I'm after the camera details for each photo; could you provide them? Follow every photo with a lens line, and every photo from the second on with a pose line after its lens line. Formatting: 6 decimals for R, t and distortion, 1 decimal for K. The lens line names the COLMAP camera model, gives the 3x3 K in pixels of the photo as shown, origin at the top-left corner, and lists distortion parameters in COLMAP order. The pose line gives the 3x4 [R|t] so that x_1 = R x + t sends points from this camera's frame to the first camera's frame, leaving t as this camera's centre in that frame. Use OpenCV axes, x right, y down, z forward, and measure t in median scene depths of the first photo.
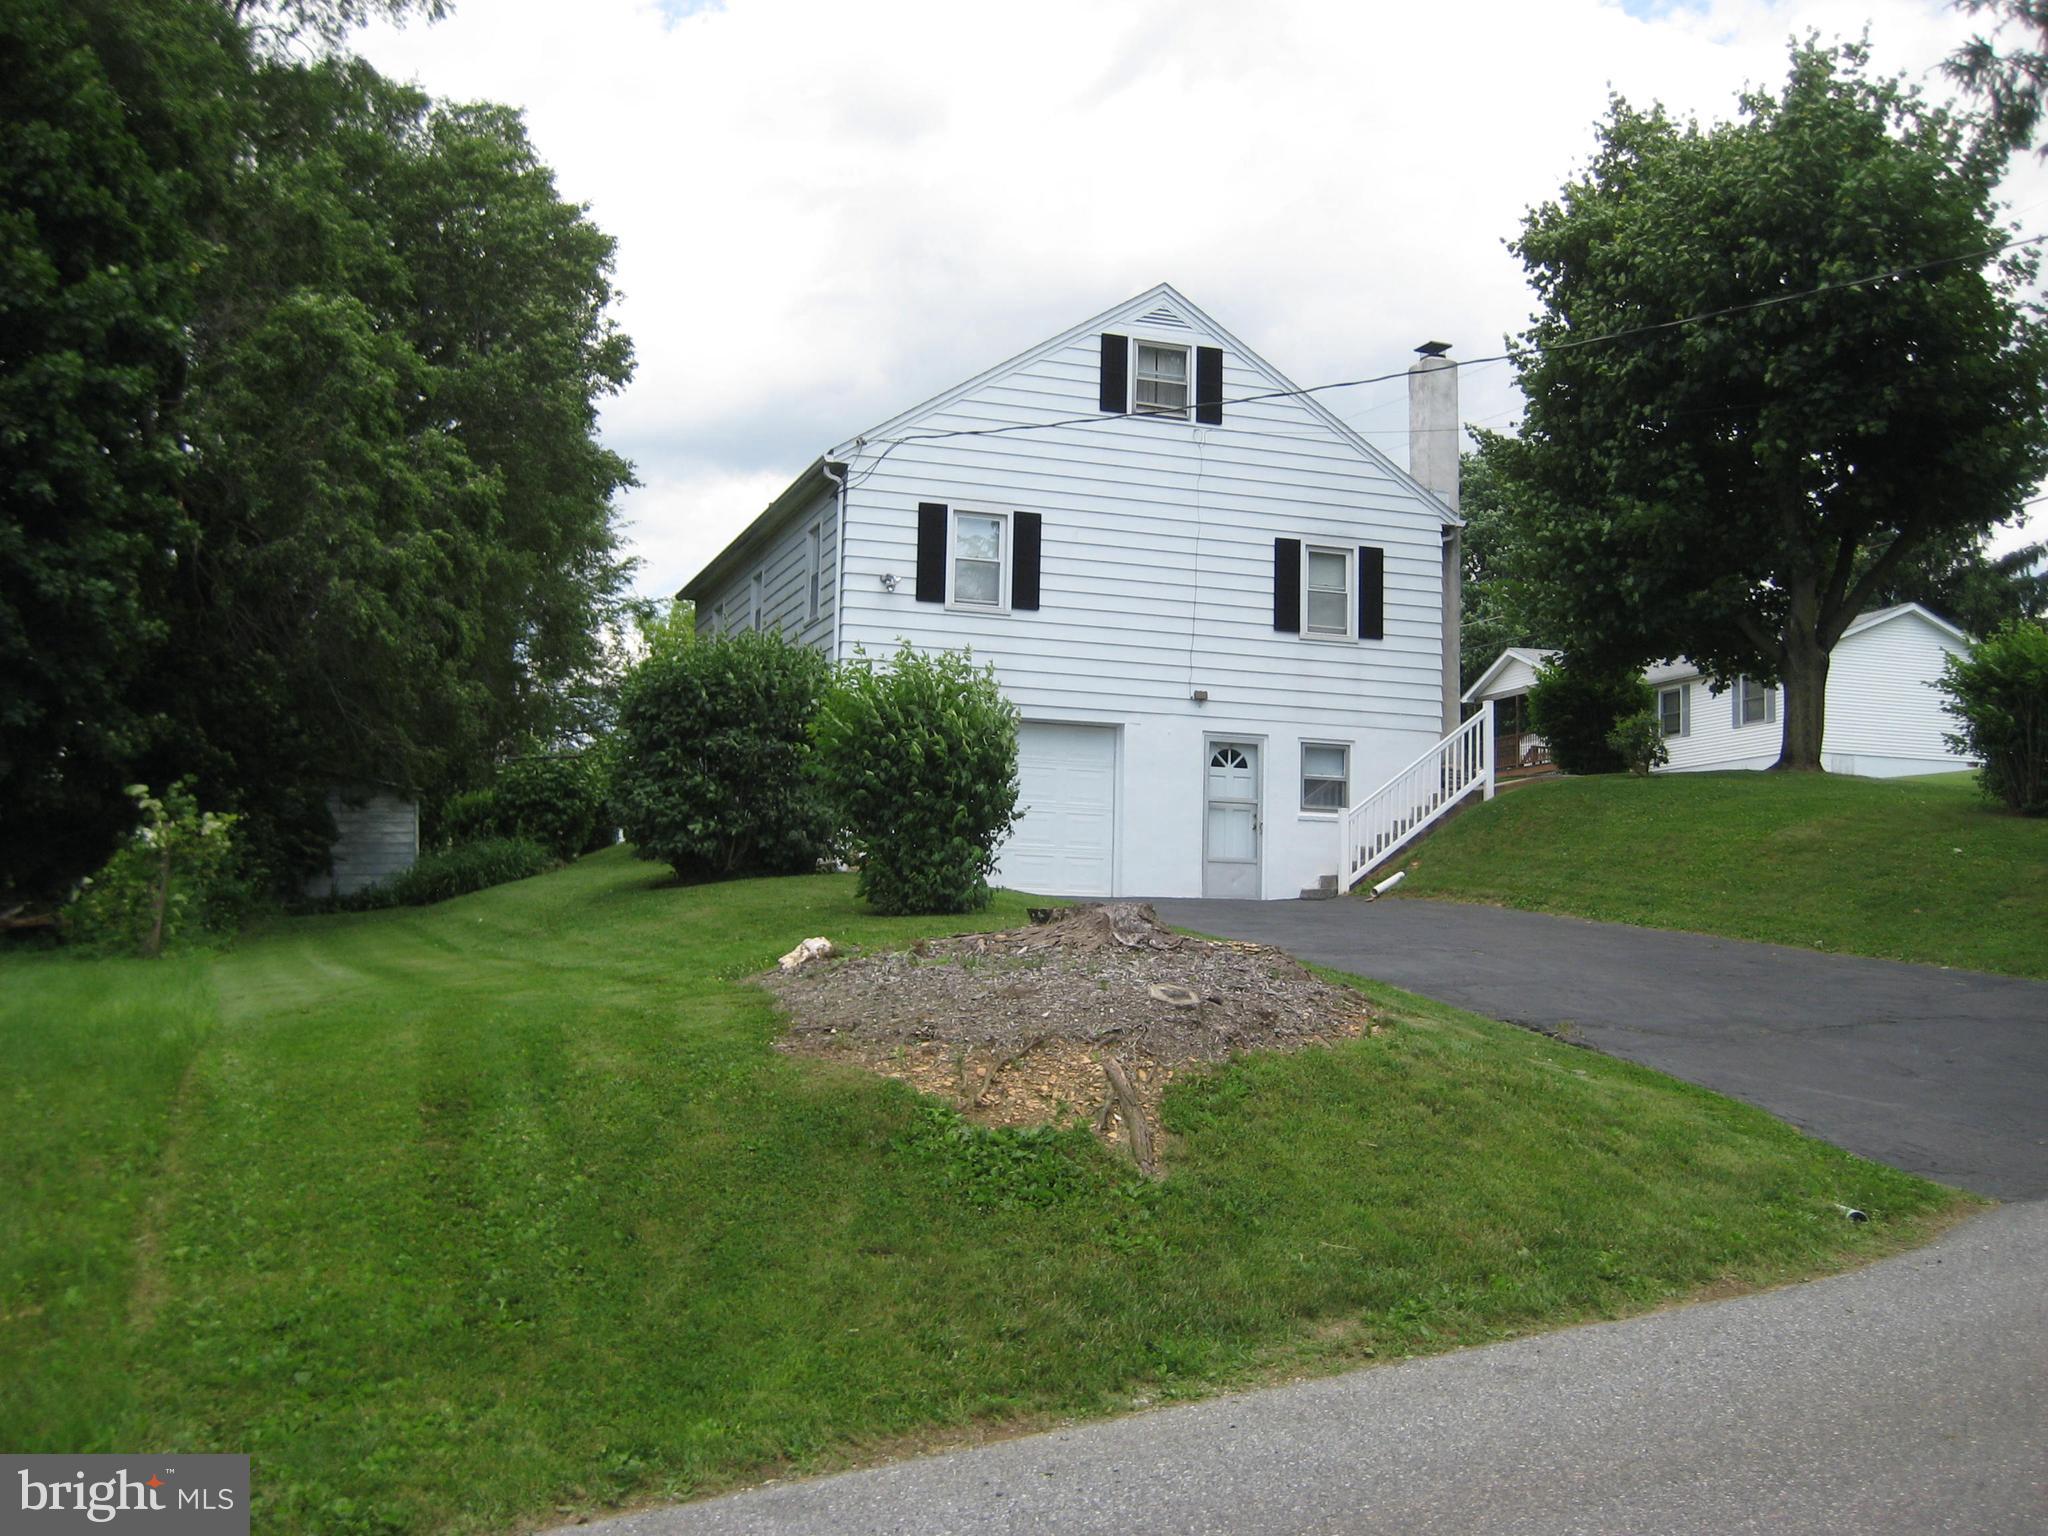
lens RADIAL K [[2102.0, 0, 1024.0], [0, 2102.0, 768.0], [0, 0, 1]] dist [-0.084945, 0.007766]
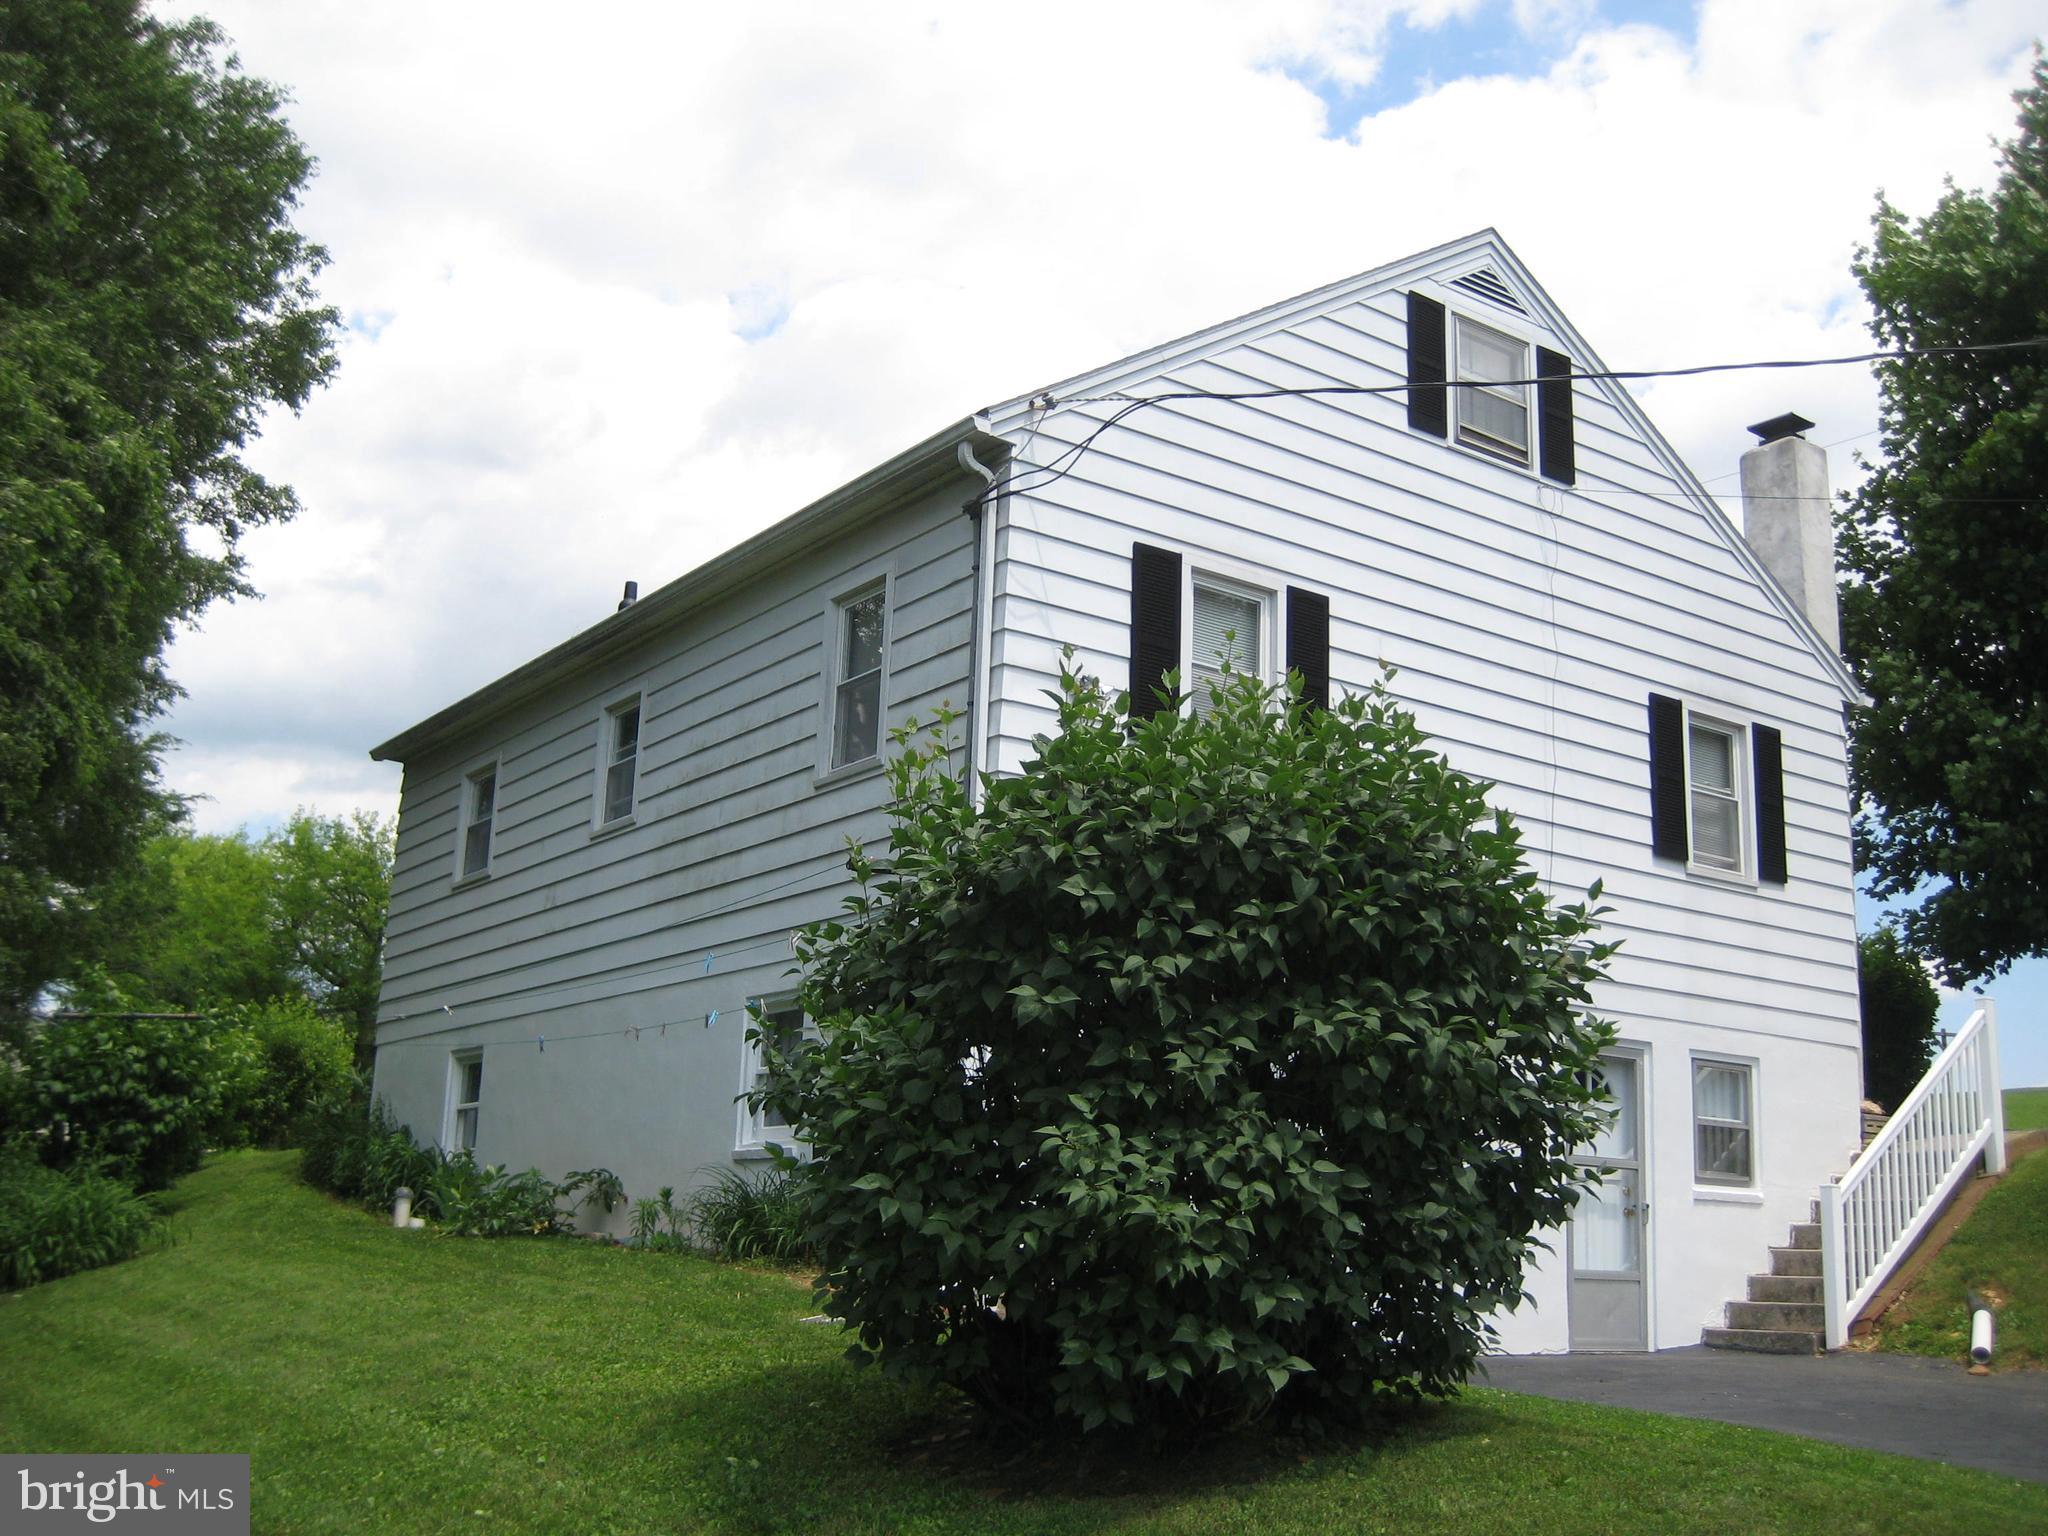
lens RADIAL K [[2078.1, 0, 1027.2], [0, 2078.1, 804.1], [0, 0, 1]] dist [-0.088354, 0.008479]
pose [[0.958581, 0.074132, 0.275002, -0.193456], [-0.040887, 0.991350, -0.124714, -0.004033], [-0.281868, 0.108304, 0.953321, 0.524426]]
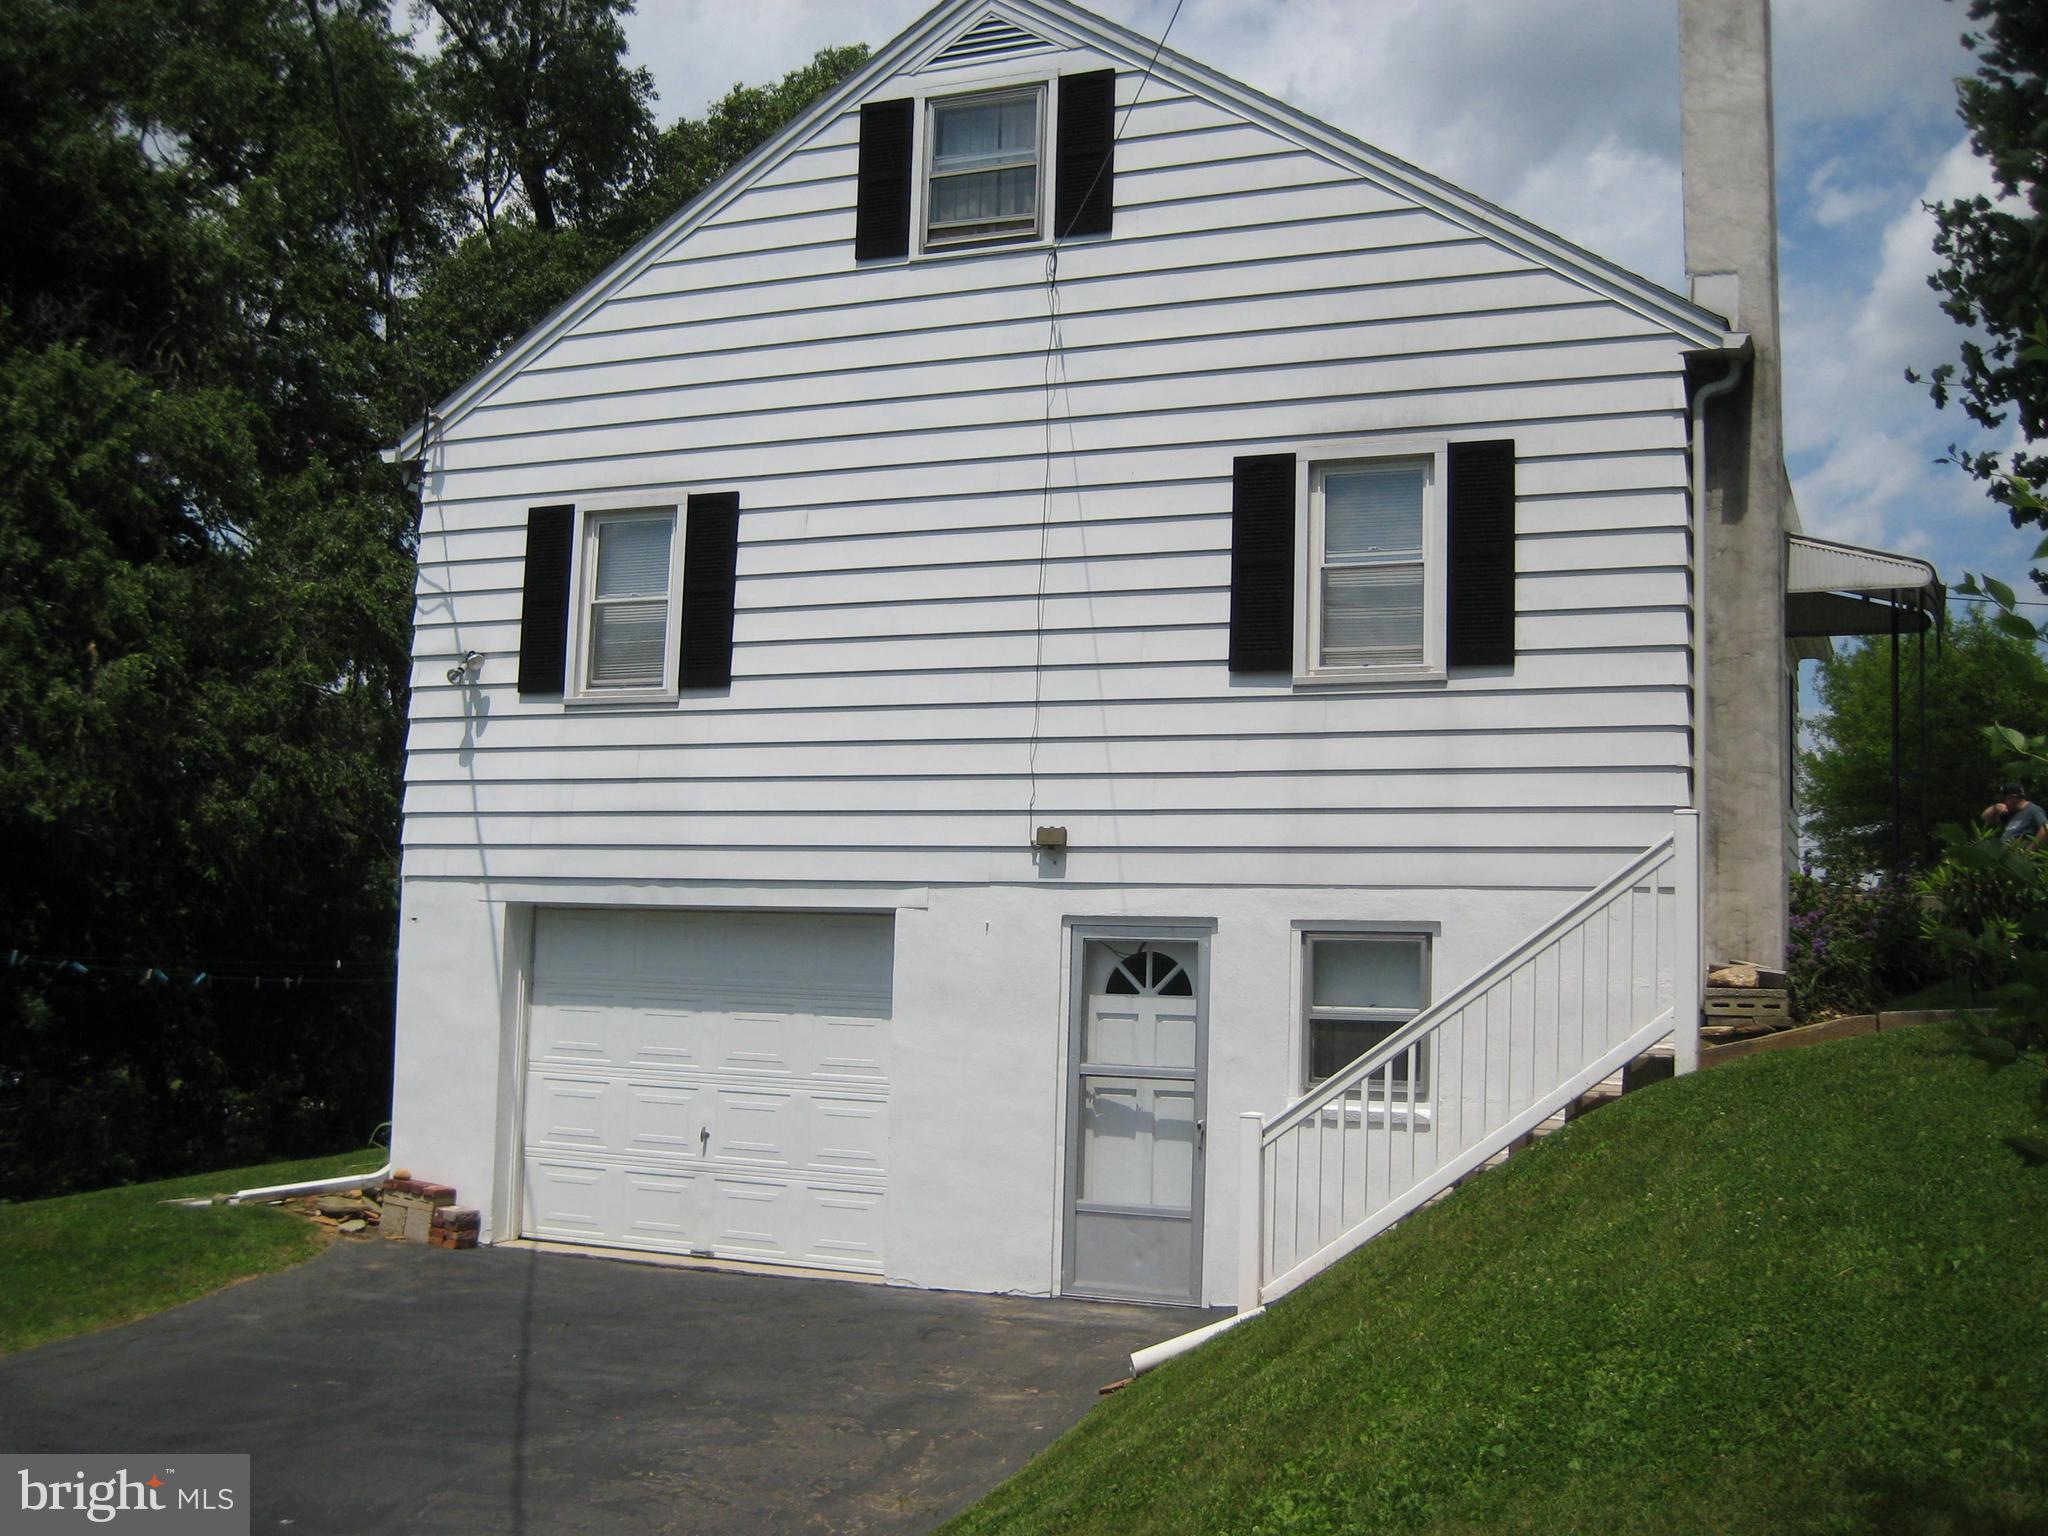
lens RADIAL K [[2102.0, 0, 1024.0], [0, 2102.0, 768.0], [0, 0, 1]] dist [-0.084945, 0.007766]
pose [[0.751138, -0.067428, -0.656692, 0.369887], [0.051772, 0.997723, -0.043226, -0.029971], [0.658111, -0.001529, 0.752919, 0.650591]]
